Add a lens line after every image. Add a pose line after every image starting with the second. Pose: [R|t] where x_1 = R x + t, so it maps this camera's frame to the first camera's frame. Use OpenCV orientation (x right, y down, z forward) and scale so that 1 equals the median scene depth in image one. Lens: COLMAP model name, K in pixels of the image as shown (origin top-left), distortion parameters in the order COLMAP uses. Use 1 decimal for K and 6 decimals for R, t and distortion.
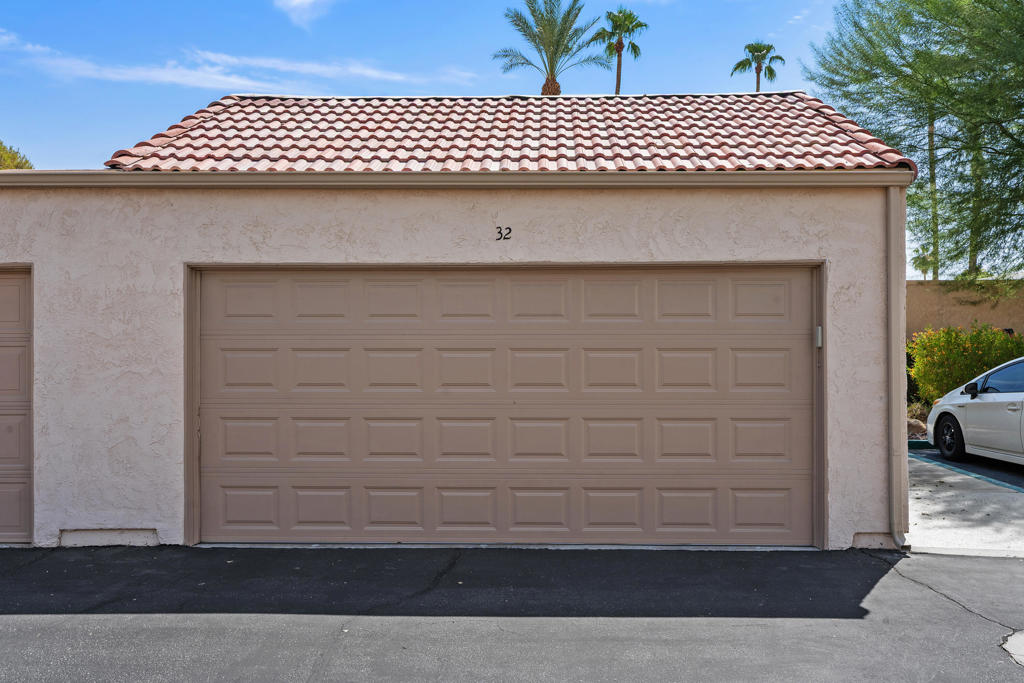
lens RADIAL K [[807.5, 0, 512.0], [0, 807.5, 345.5], [0, 0, 1]] dist [-0.013405, -0.000268]
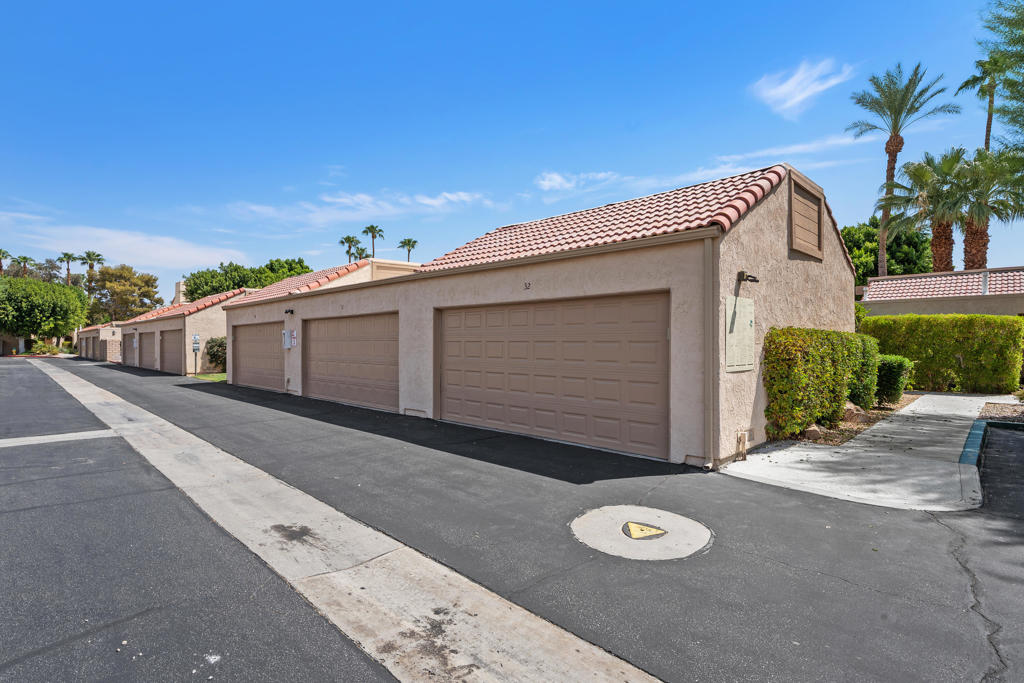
lens RADIAL K [[493.9, 0, 511.5], [0, 493.9, 338.4], [0, 0, 1]] dist [-0.017277, 0.002054]
pose [[0.732579, -0.003933, -0.680671, 0.827750], [0.000699, 0.999987, -0.005026, 0.002919], [0.680682, 0.003206, 0.732572, 0.032417]]
